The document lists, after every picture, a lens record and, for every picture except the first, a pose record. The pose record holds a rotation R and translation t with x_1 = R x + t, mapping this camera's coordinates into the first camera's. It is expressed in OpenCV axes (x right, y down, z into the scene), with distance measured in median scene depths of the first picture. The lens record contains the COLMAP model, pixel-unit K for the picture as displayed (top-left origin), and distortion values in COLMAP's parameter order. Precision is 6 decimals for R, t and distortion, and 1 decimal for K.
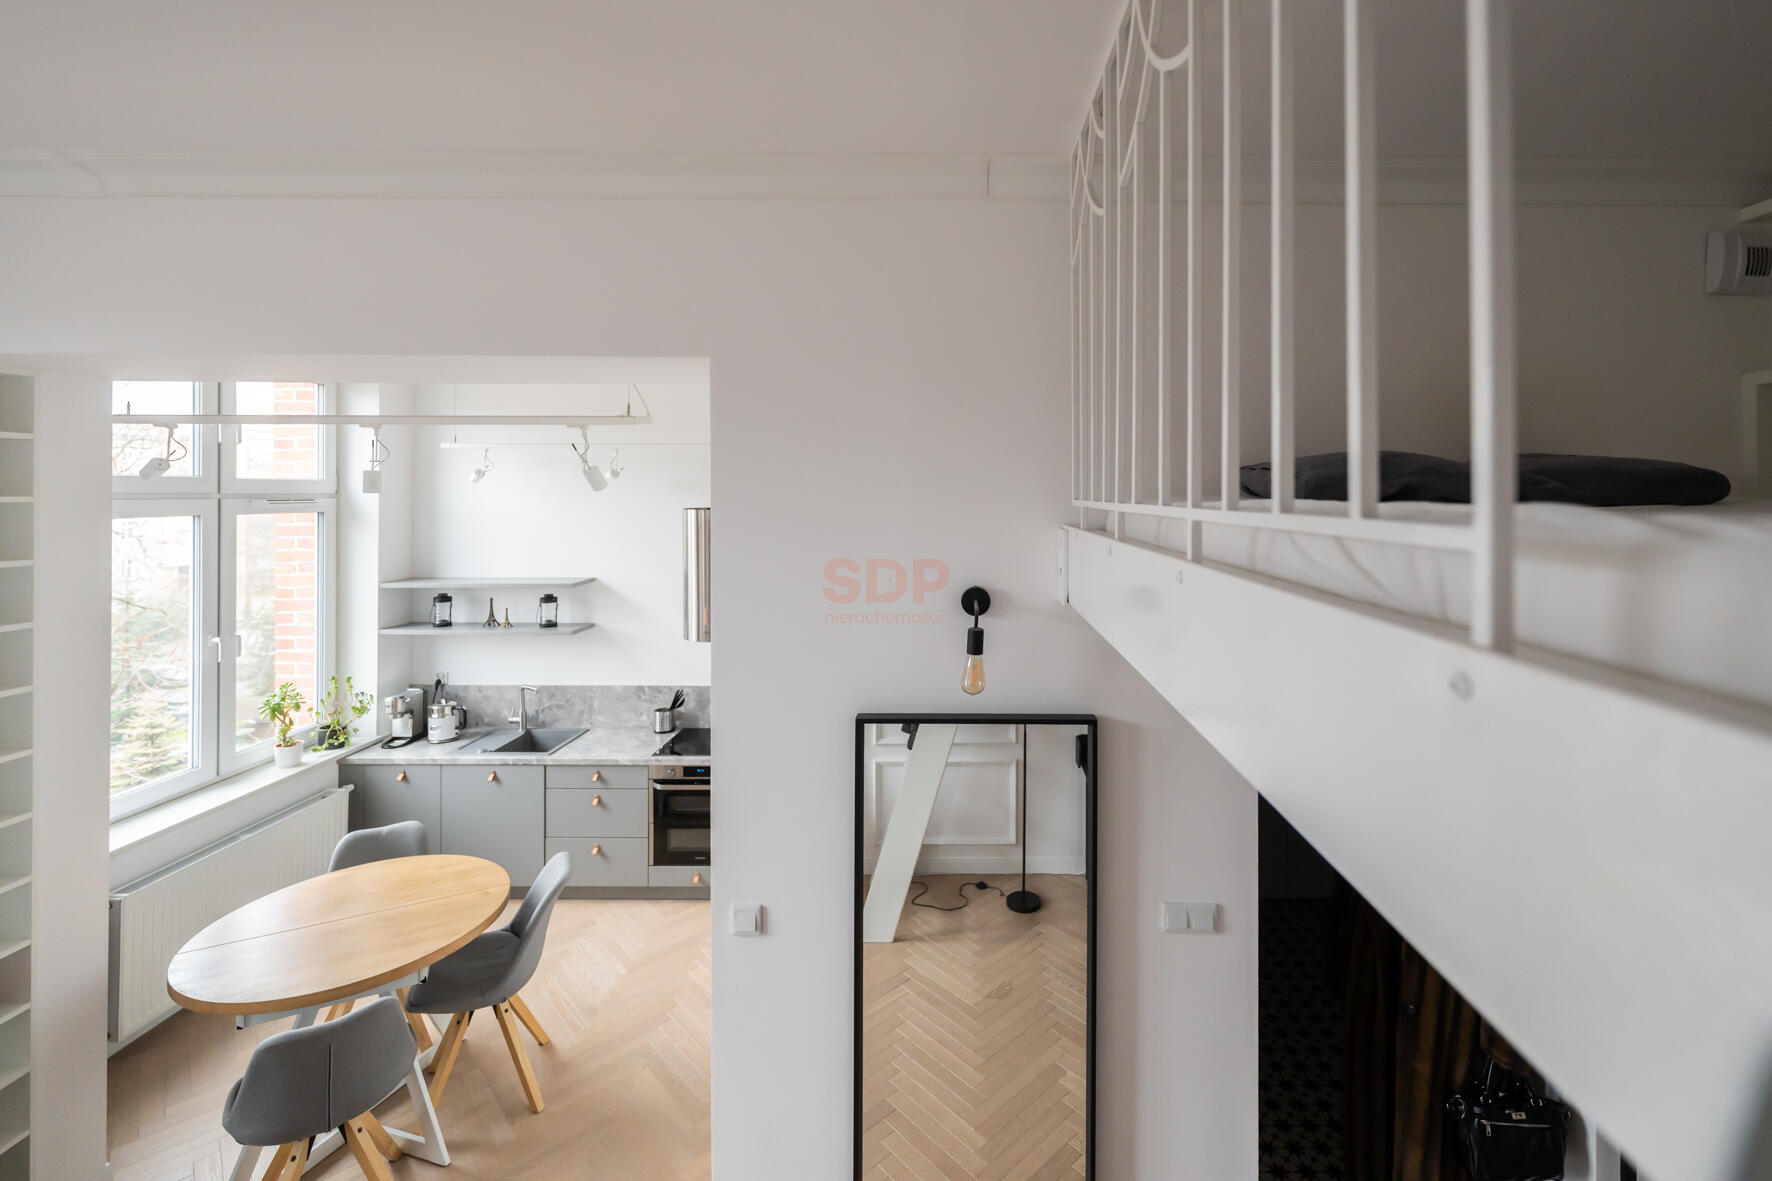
lens RADIAL K [[773.2, 0, 890.6], [0, 773.2, 525.9], [0, 0, 1]] dist [0.000998, 0.000141]
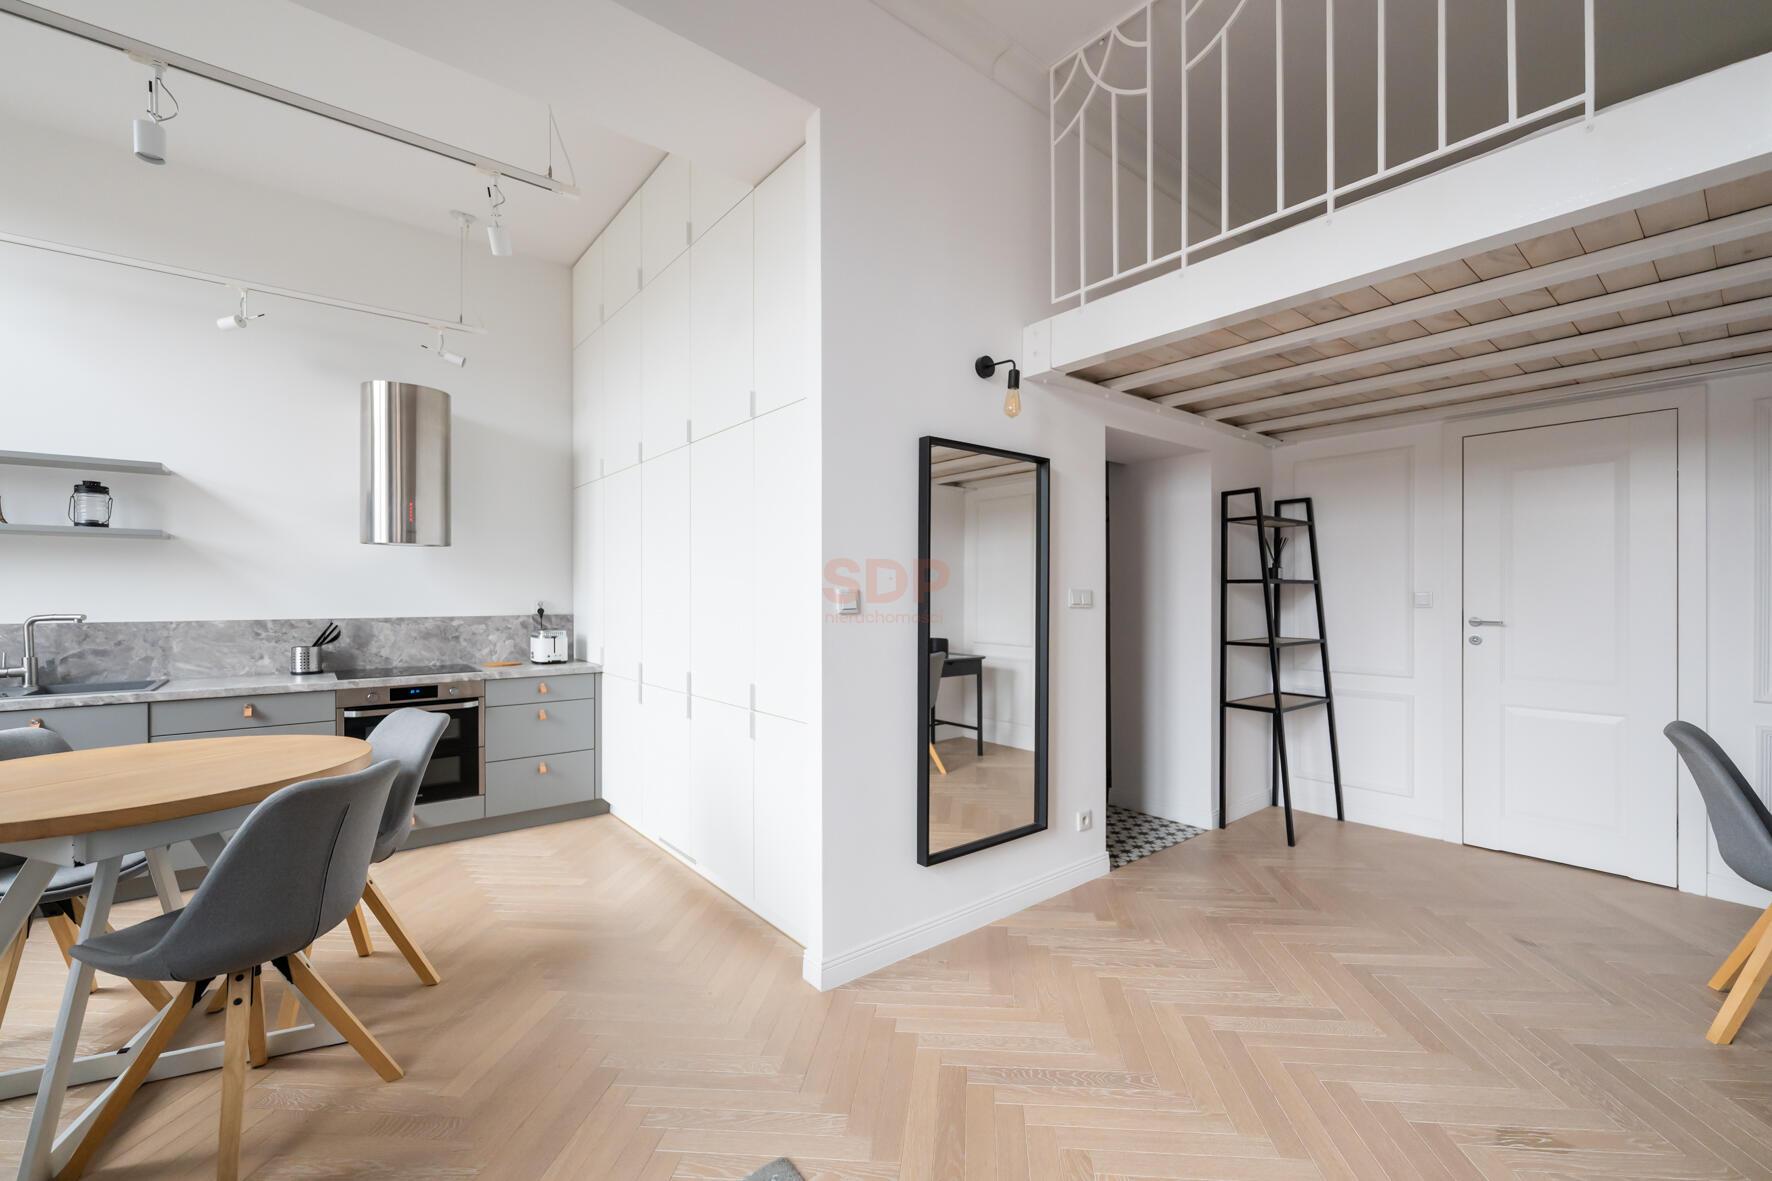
lens RADIAL K [[738.2, 0, 928.0], [0, 738.2, 597.4], [0, 0, 1]] dist [0.000380, -0.000050]
pose [[0.756811, -0.007672, 0.653589, -0.323395], [0.000661, 0.999940, 0.010972, 0.191053], [-0.653634, -0.007872, 0.756770, 0.027577]]
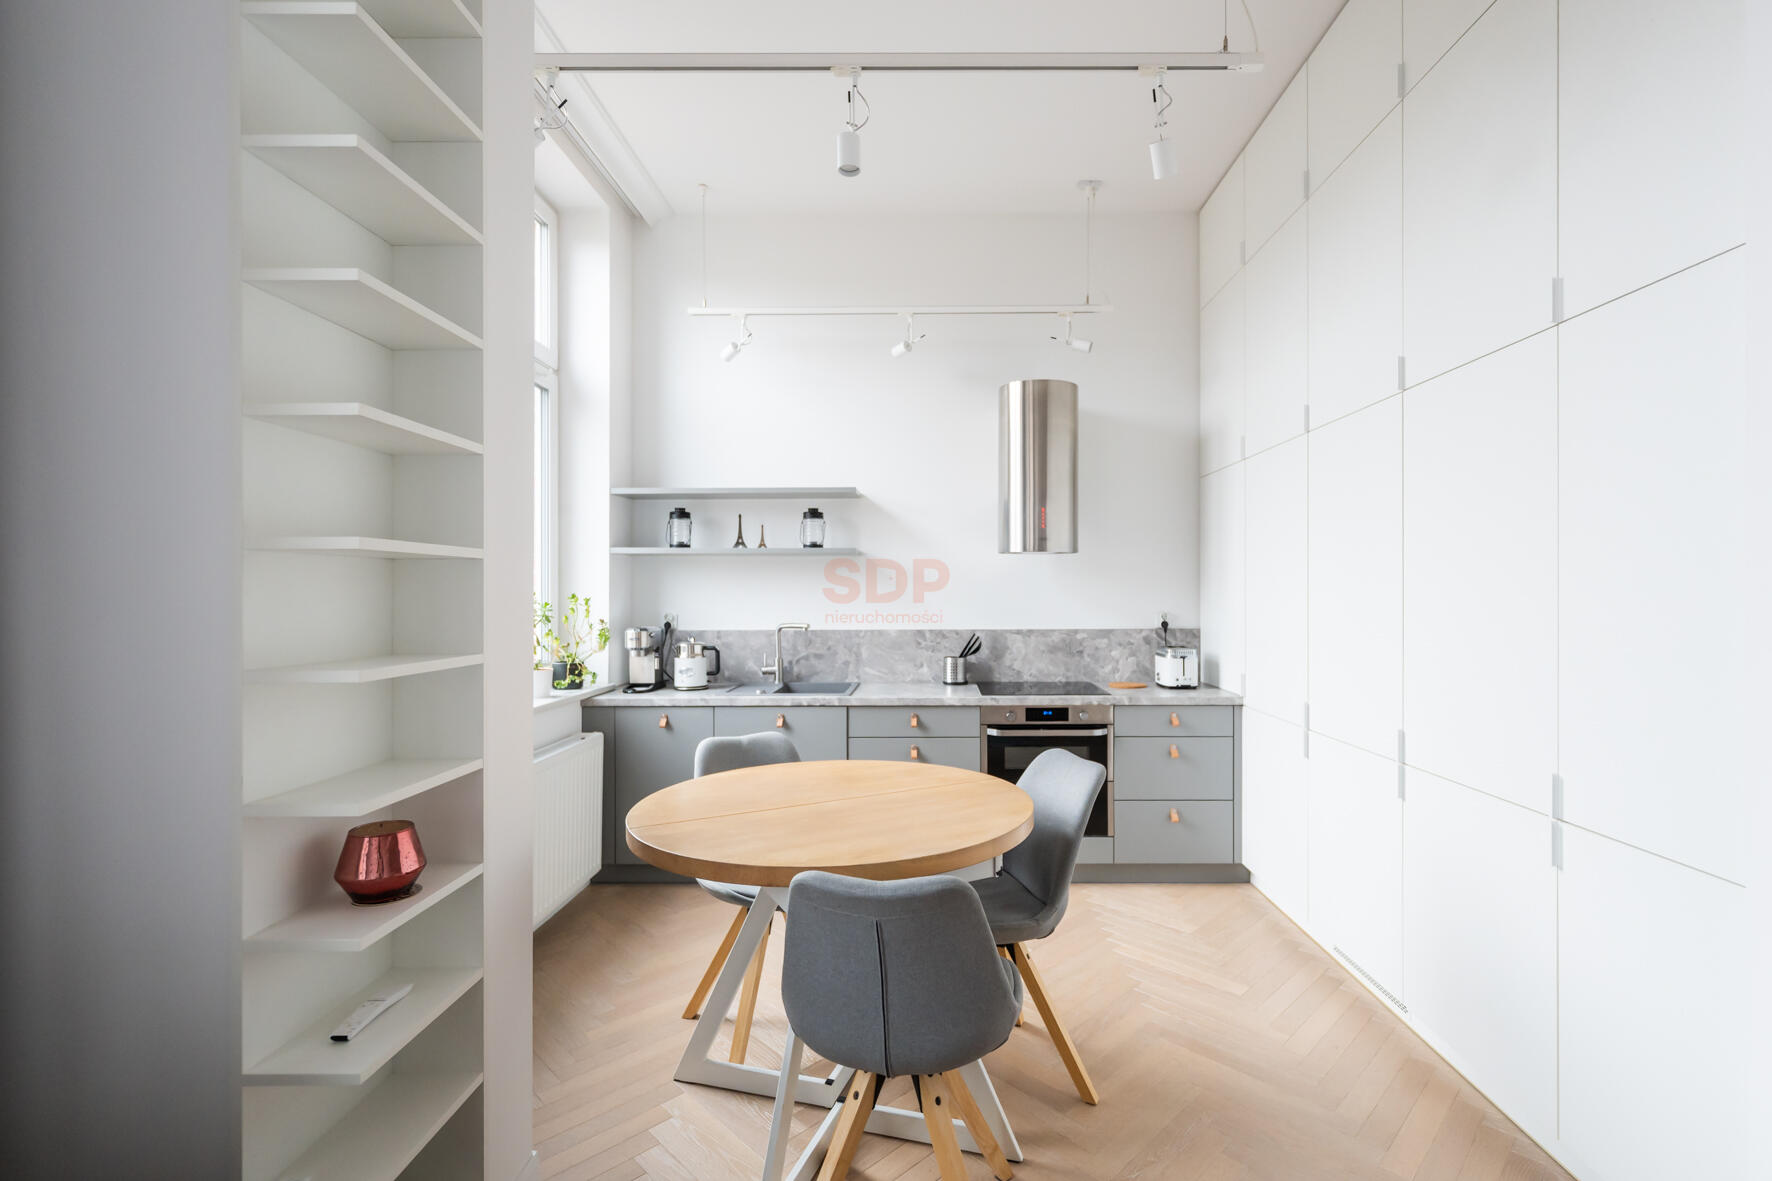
lens RADIAL K [[836.0, 0, 928.2], [0, 836.0, 592.8], [0, 0, 1]] dist [0.000440, 0.000044]
pose [[0.999967, -0.007517, -0.003122, -0.336239], [0.007527, 0.999966, 0.003240, 0.179180], [0.003097, -0.003263, 0.999990, 0.154267]]
